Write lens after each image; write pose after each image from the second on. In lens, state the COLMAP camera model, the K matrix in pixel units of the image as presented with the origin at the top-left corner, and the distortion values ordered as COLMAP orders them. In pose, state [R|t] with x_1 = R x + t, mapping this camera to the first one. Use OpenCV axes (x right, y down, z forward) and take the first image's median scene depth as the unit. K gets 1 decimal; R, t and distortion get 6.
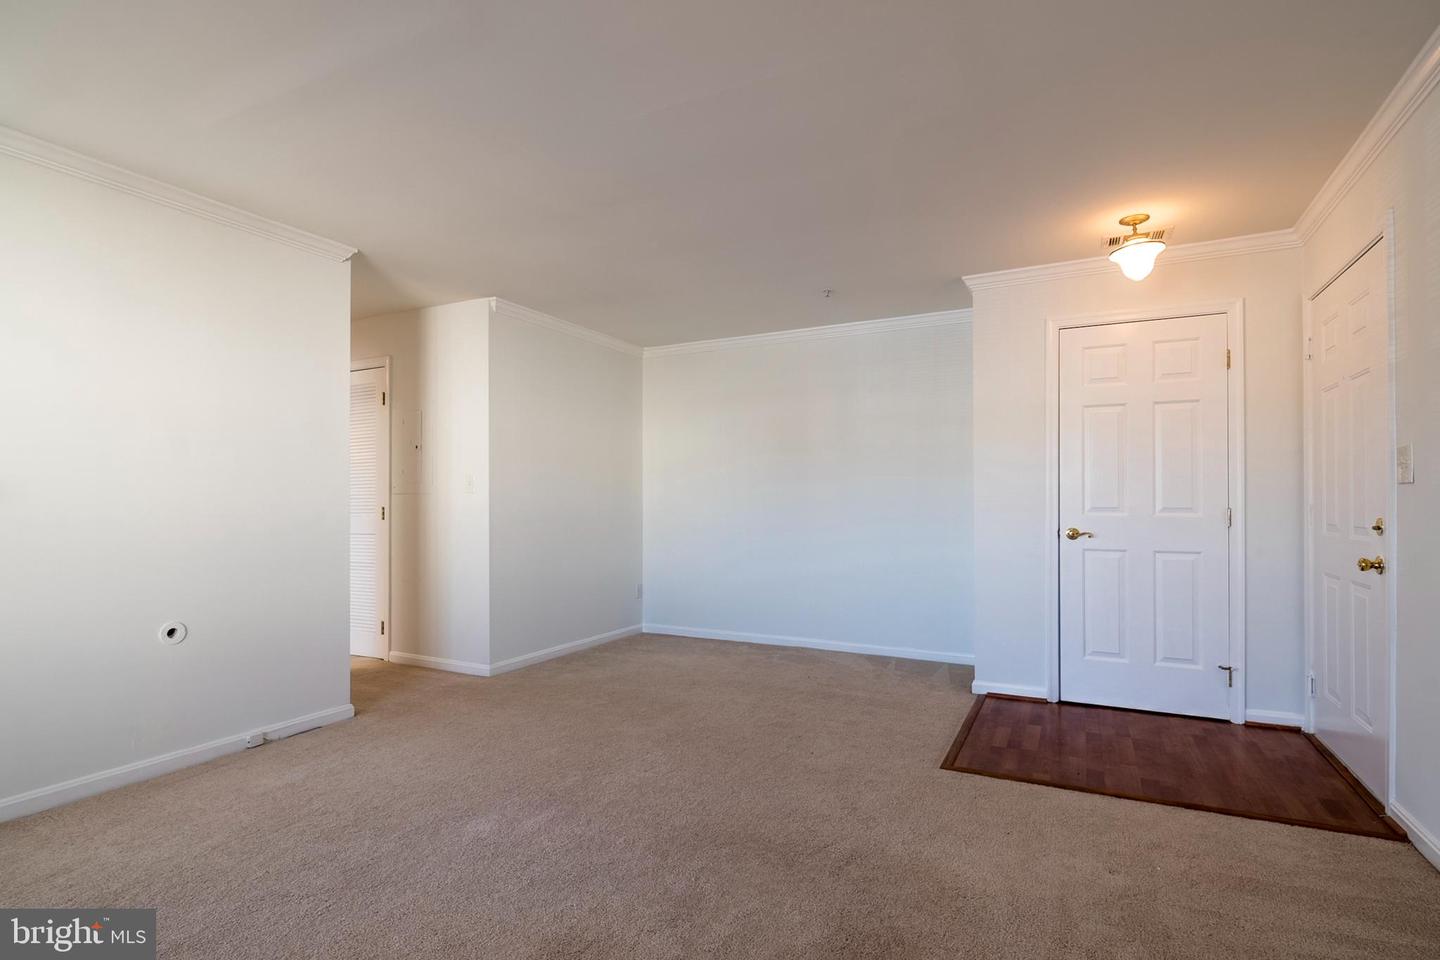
lens RADIAL K [[709.2, 0, 714.9], [0, 709.2, 493.0], [0, 0, 1]] dist [0.005041, -0.008228]
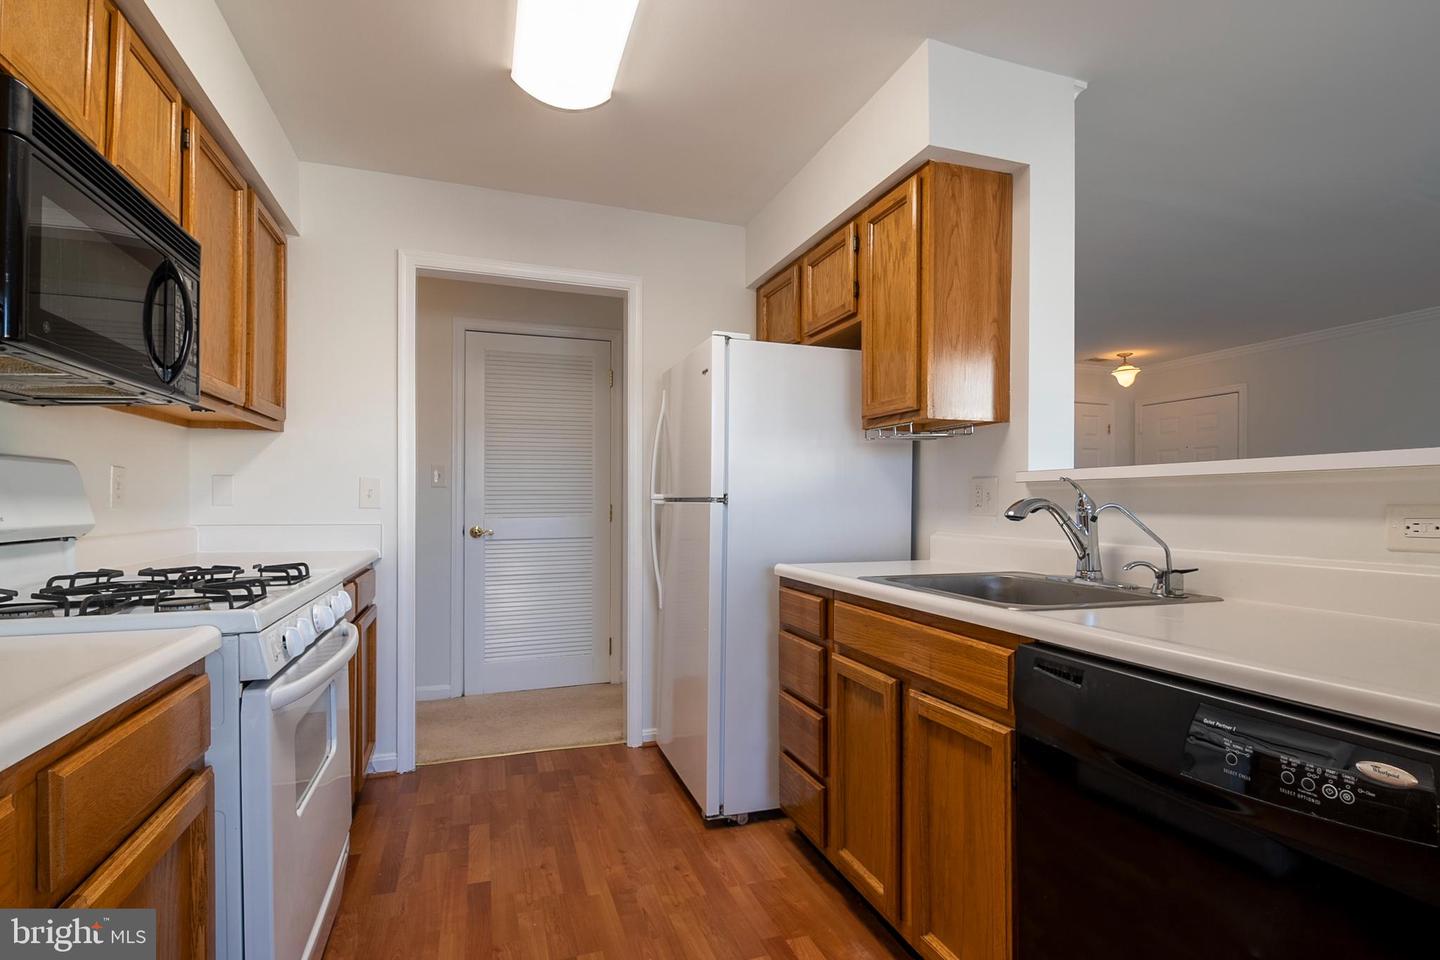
lens RADIAL K [[709.2, 0, 728.2], [0, 709.2, 499.5], [0, 0, 1]] dist [0.005041, -0.008228]
pose [[0.672939, 0.010414, 0.739624, -1.394076], [-0.015481, 0.999880, 0.000007, 0.018769], [-0.739536, -0.011455, 0.673020, 0.456287]]
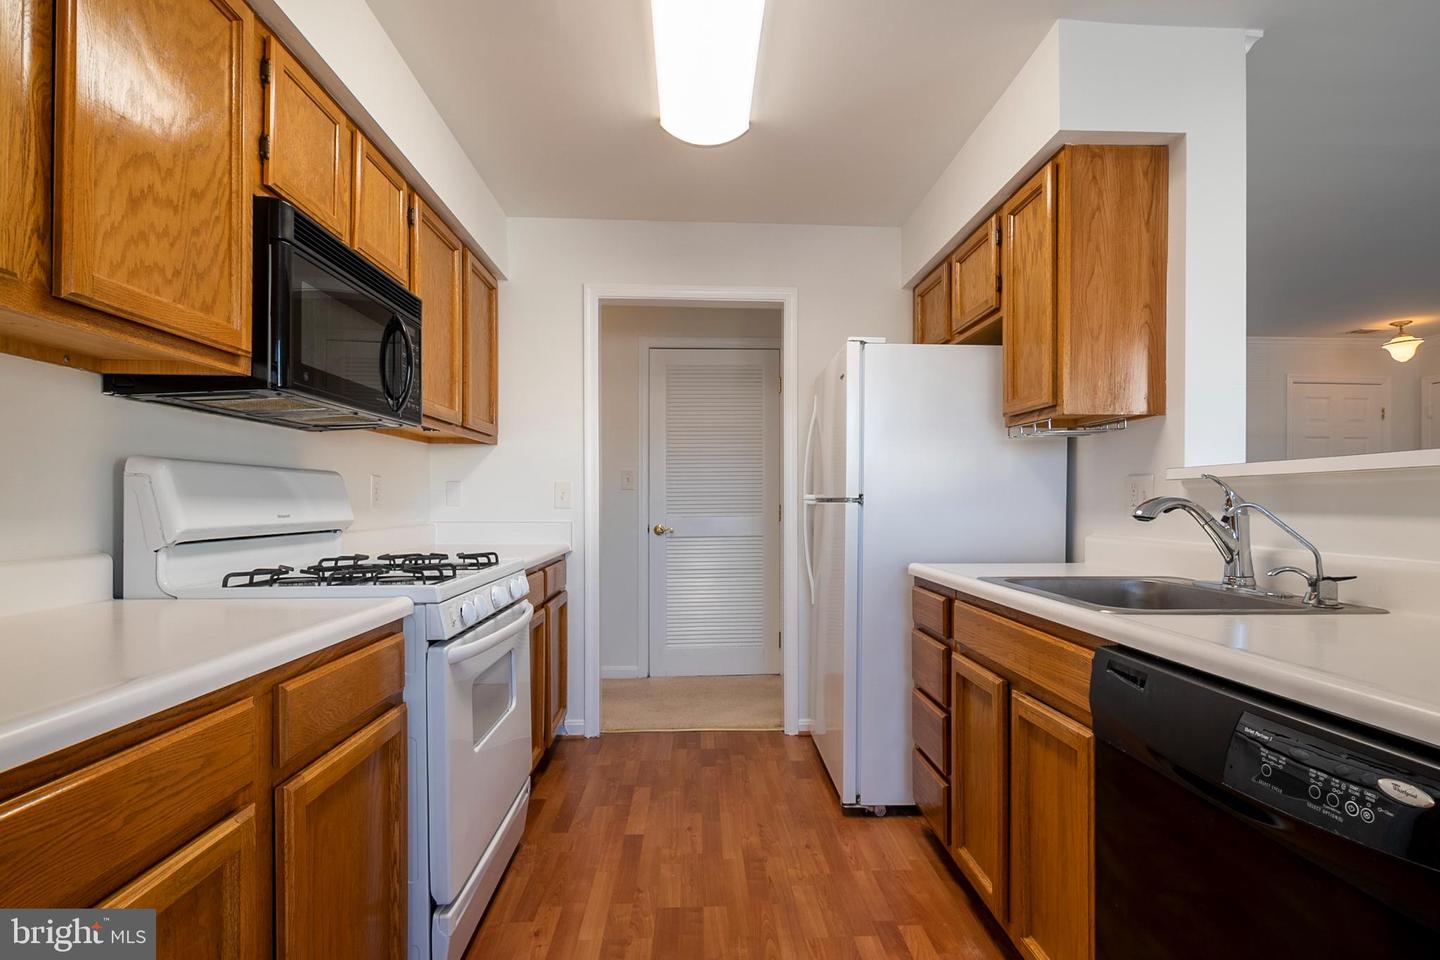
lens RADIAL K [[709.2, 0, 727.1], [0, 709.2, 503.4], [0, 0, 1]] dist [0.005041, -0.008228]
pose [[0.857017, 0.004998, 0.515264, -1.367630], [-0.011429, 0.999891, 0.009310, 0.017528], [-0.515161, -0.013868, 0.856981, 0.381543]]
